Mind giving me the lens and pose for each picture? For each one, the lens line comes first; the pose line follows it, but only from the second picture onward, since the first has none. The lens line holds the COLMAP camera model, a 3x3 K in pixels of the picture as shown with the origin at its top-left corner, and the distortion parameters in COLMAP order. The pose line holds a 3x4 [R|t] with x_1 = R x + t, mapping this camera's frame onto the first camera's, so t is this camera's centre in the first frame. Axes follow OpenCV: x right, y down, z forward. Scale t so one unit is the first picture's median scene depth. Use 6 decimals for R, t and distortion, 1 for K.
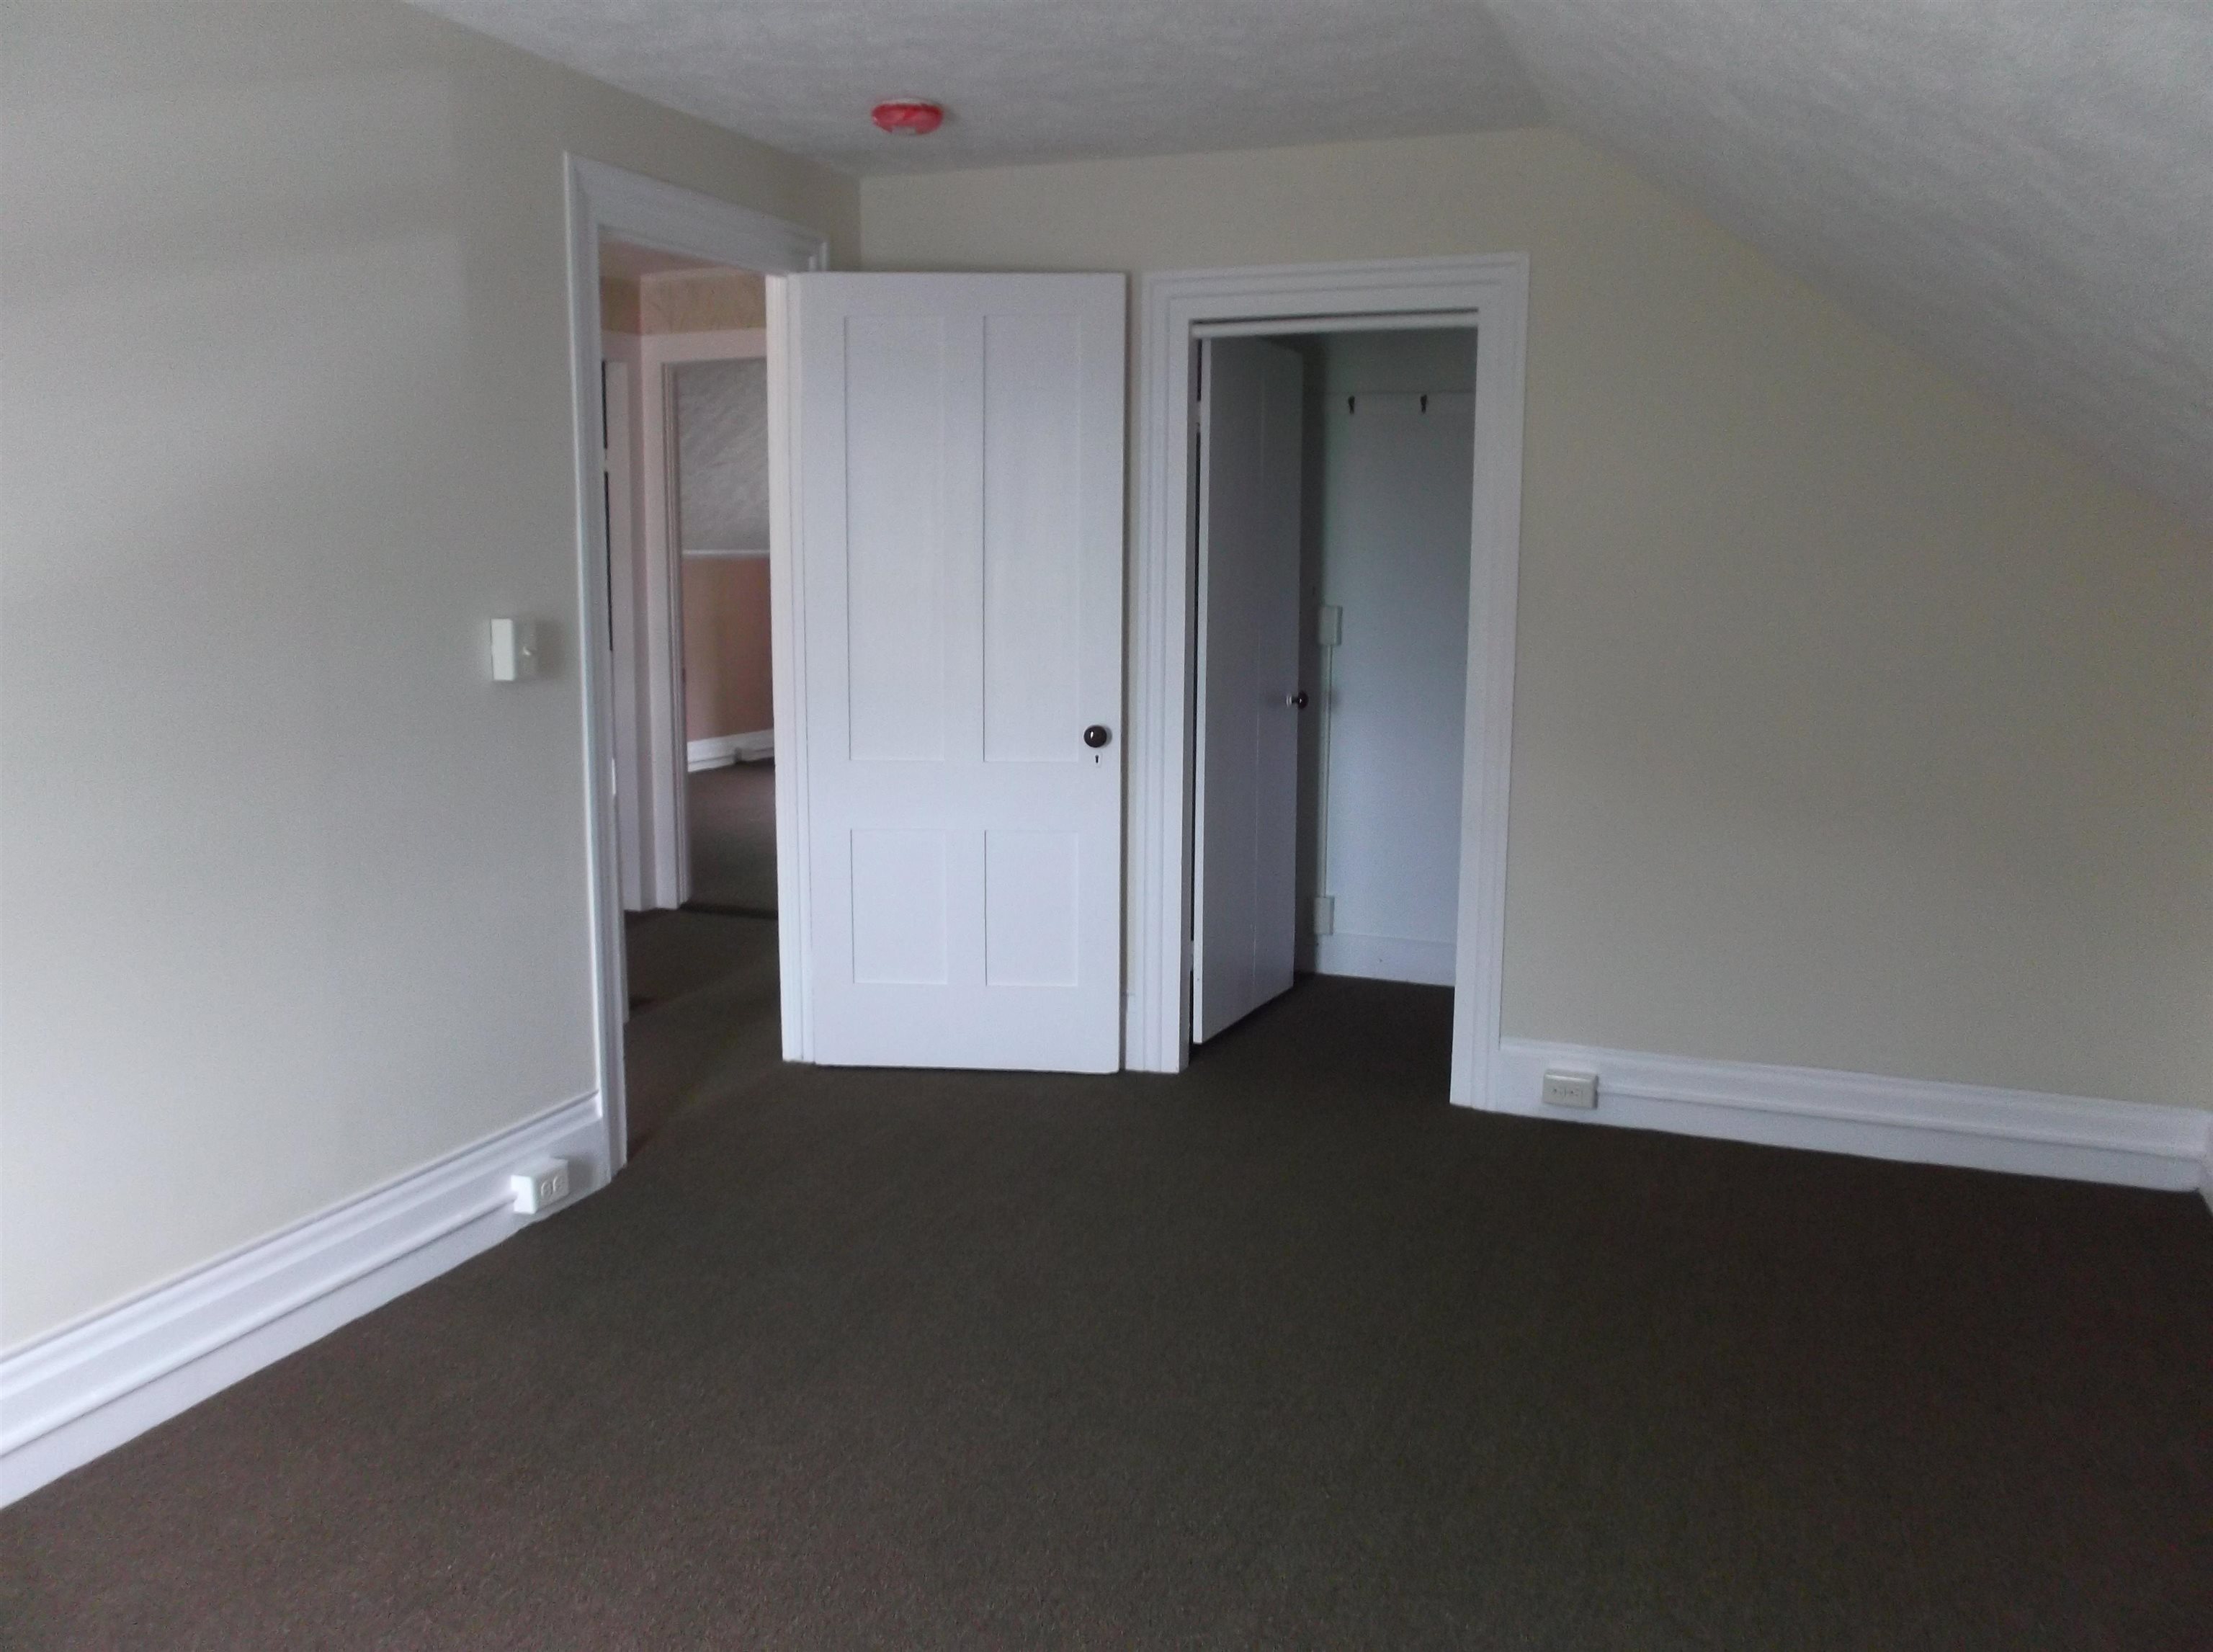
lens RADIAL K [[1767.4, 0, 1107.9], [0, 1767.4, 825.9], [0, 0, 1]] dist [-0.008503, -0.001471]
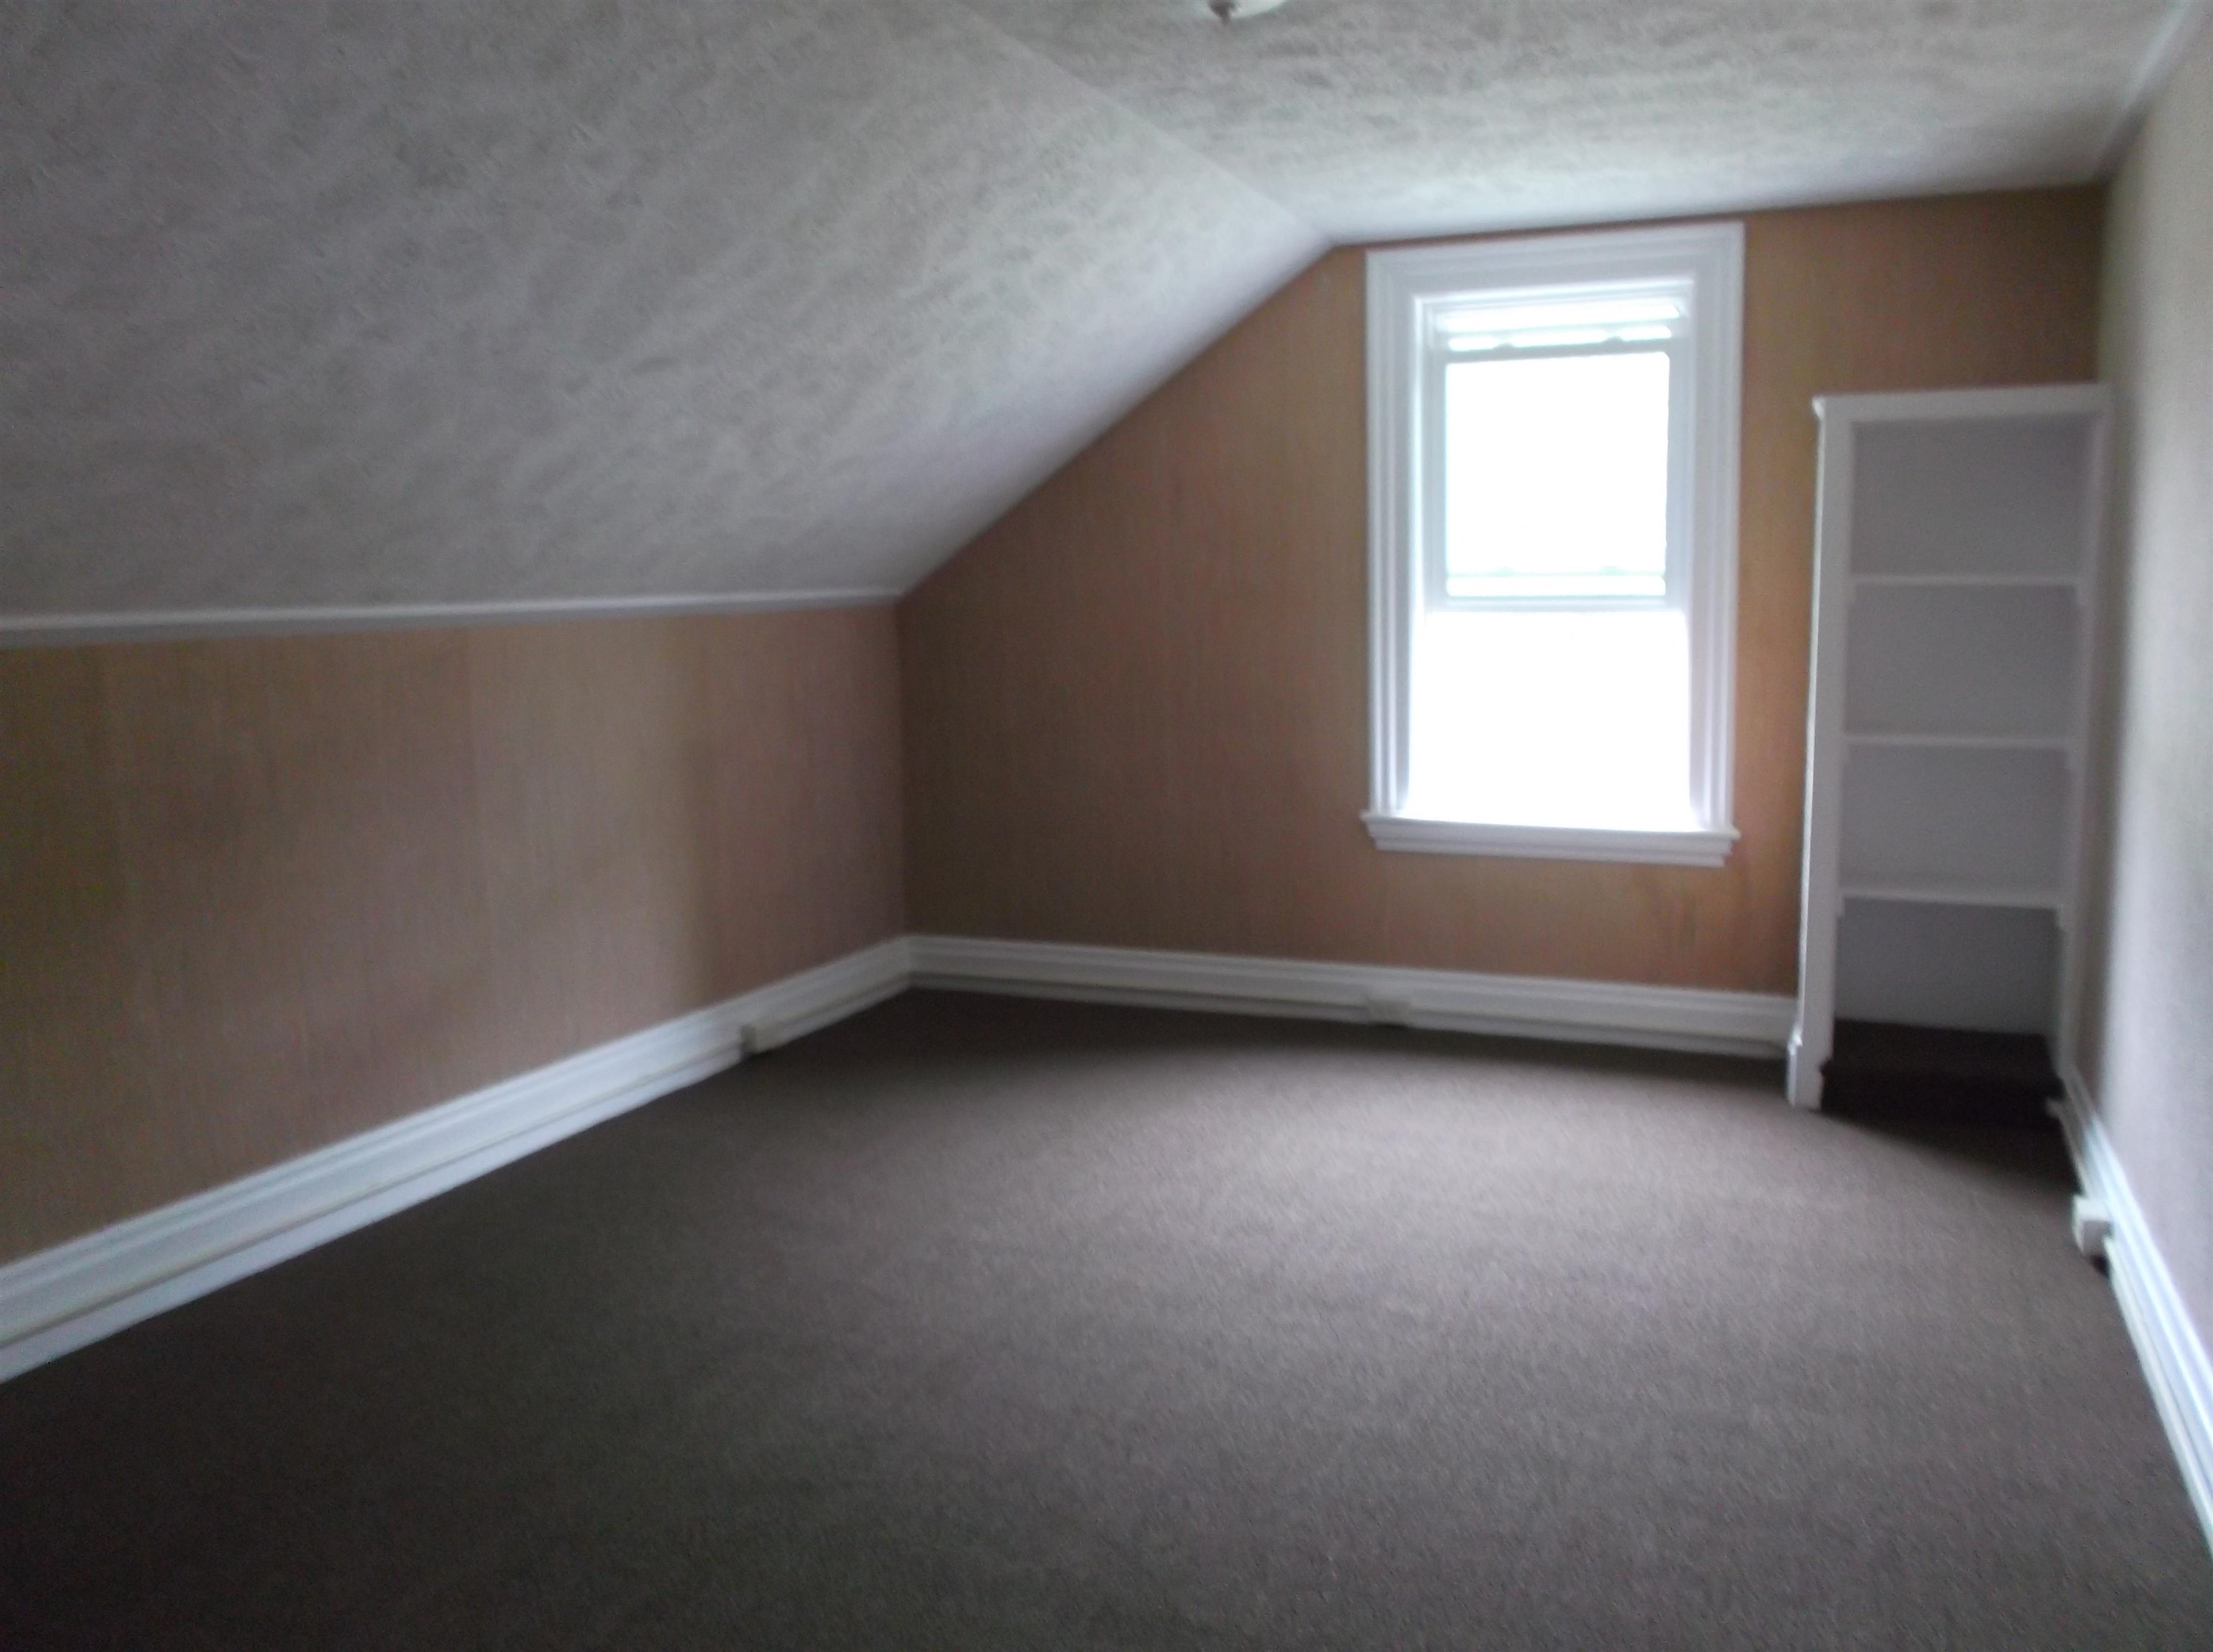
lens RADIAL K [[1767.4, 0, 1105.5], [0, 1767.4, 823.9], [0, 0, 1]] dist [-0.008503, -0.001471]
pose [[0.999030, -0.013708, -0.041838, -0.103854], [0.013252, 0.999850, -0.011154, -0.095663], [0.041984, 0.010588, 0.999062, 0.584392]]
